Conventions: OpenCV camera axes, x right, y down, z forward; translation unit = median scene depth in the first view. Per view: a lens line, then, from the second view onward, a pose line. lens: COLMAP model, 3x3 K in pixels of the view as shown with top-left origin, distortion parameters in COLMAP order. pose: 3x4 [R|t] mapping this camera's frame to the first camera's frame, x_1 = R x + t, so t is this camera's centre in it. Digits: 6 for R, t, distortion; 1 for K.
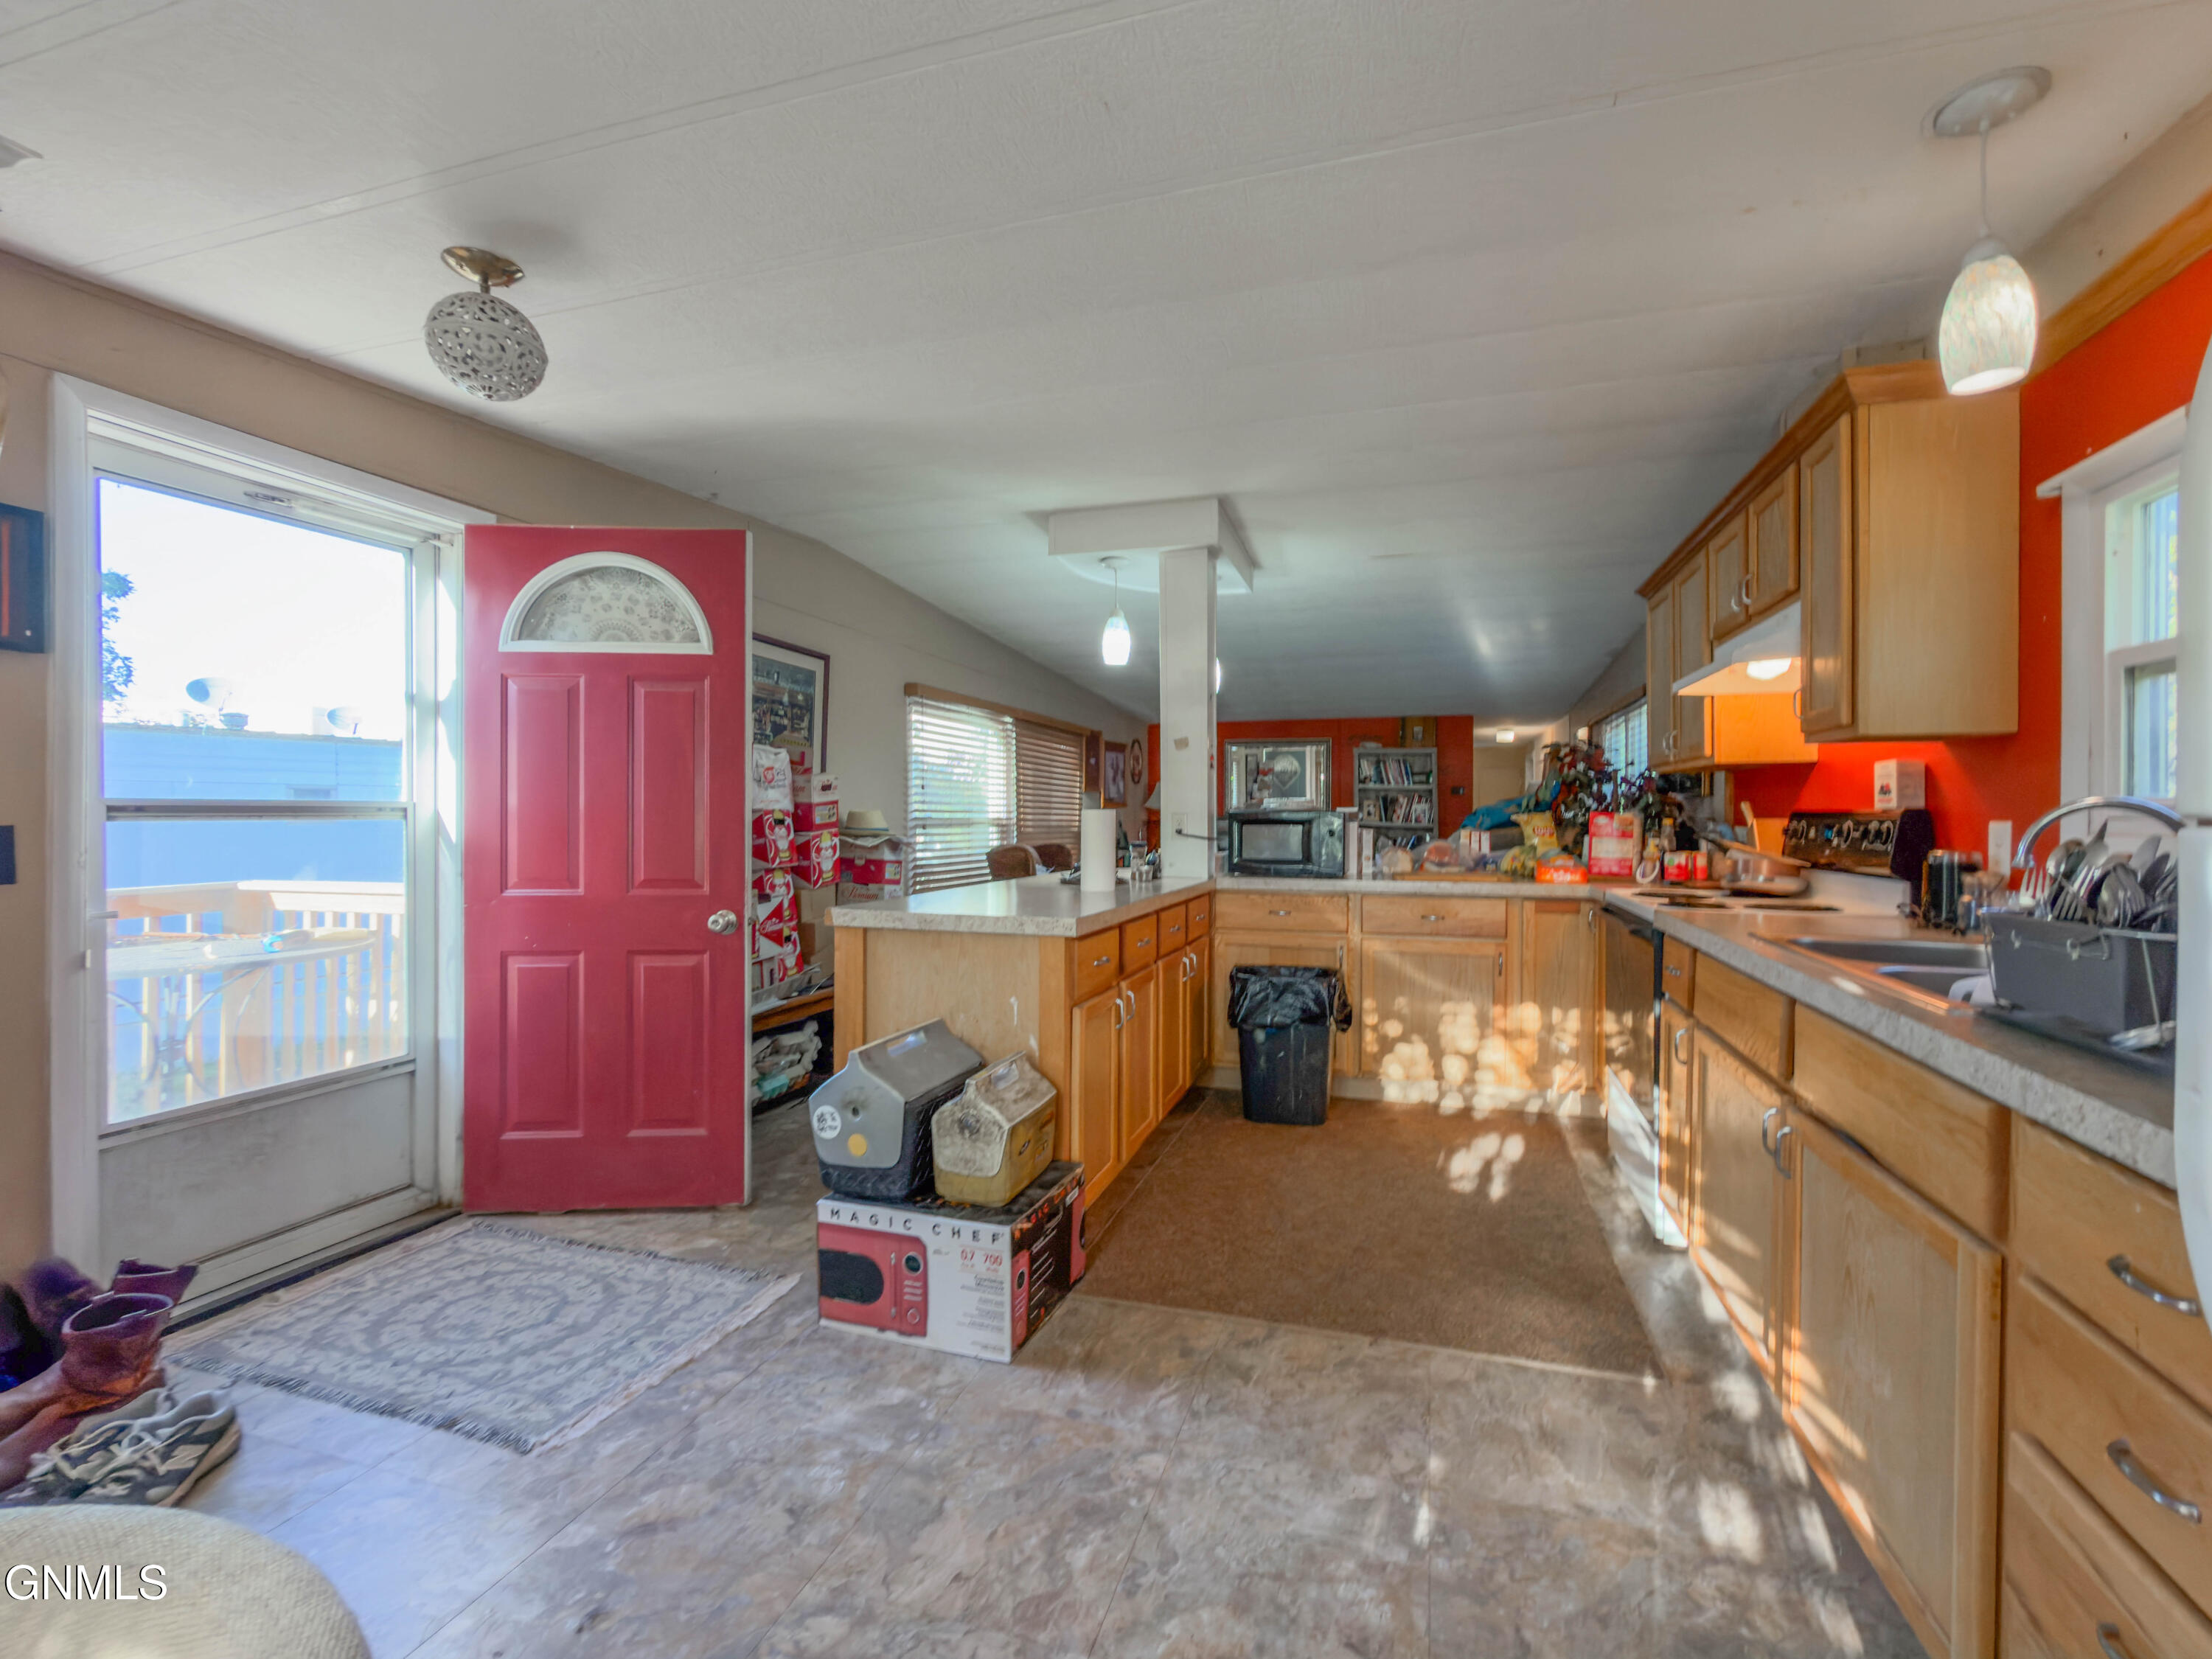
lens RADIAL K [[924.5, 0, 1106.0], [0, 924.5, 829.5], [0, 0, 1]] dist [-0.008357, -0.000006]
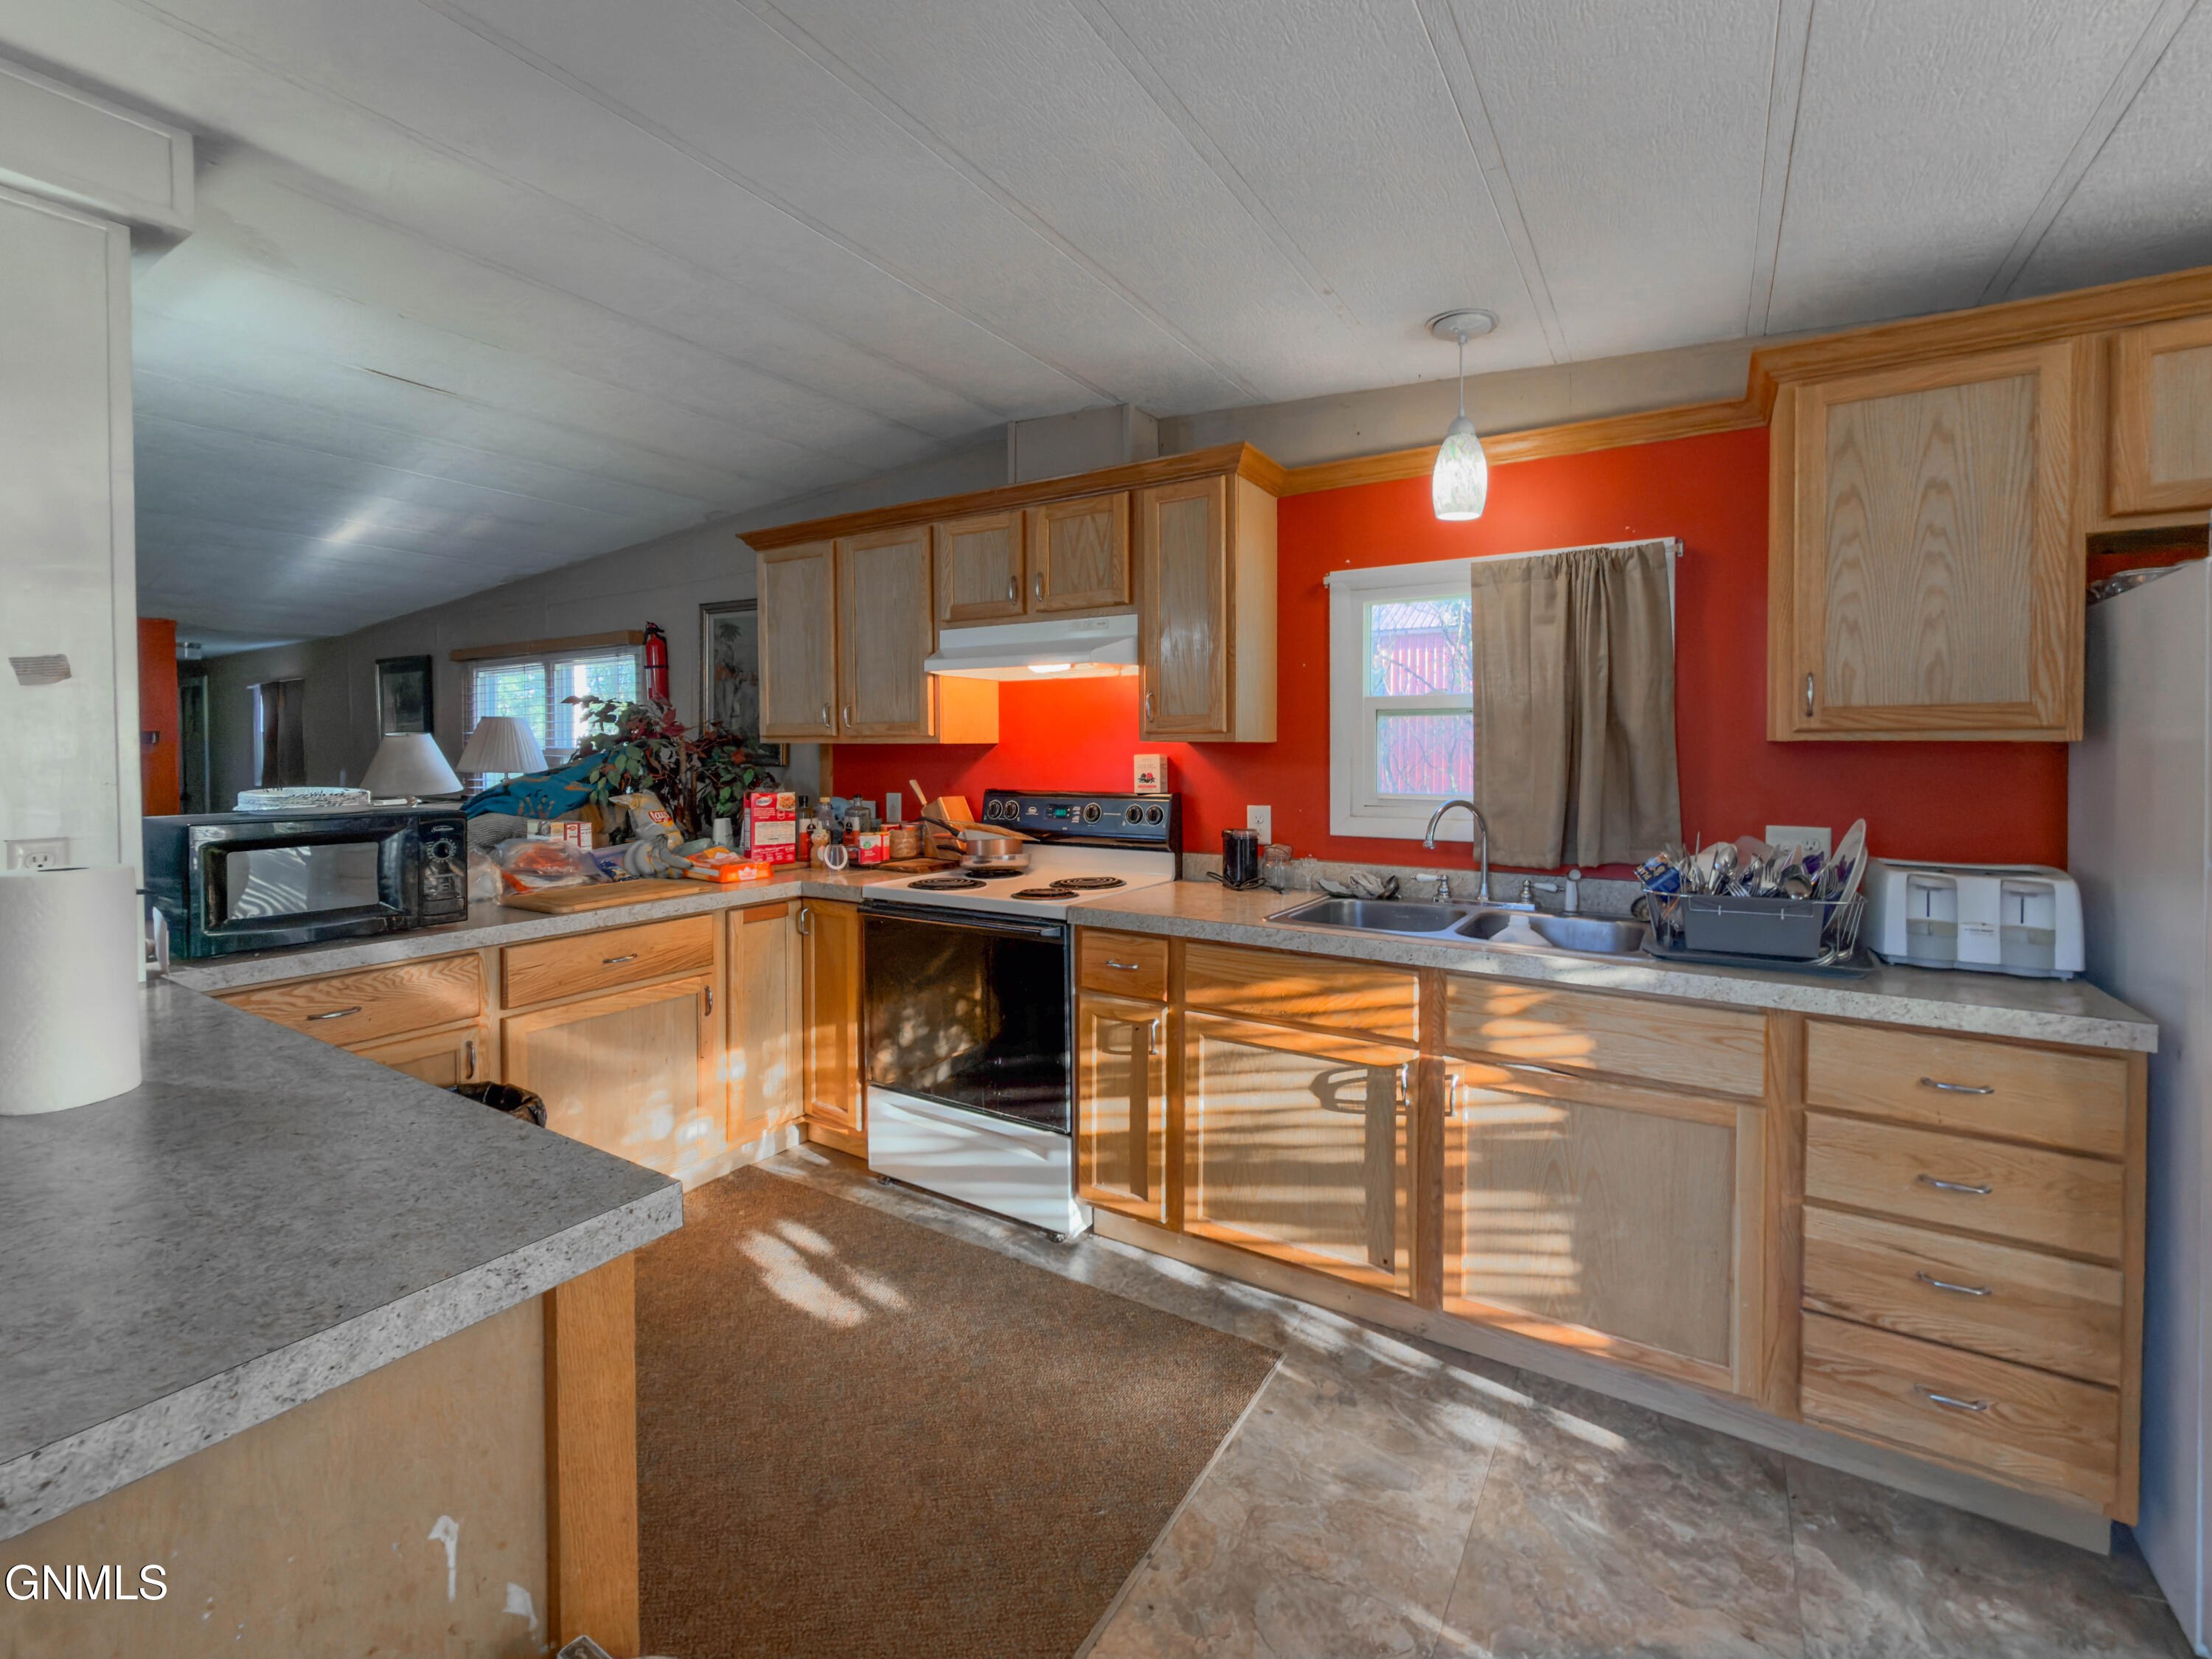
lens RADIAL K [[963.6, 0, 1112.0], [0, 963.6, 761.7], [0, 0, 1]] dist [-0.000372, -0.000320]
pose [[0.206903, -0.024981, 0.978043, -0.484935], [0.016338, 0.999623, 0.022076, -0.110625], [-0.978225, 0.011412, 0.207233, 0.914703]]
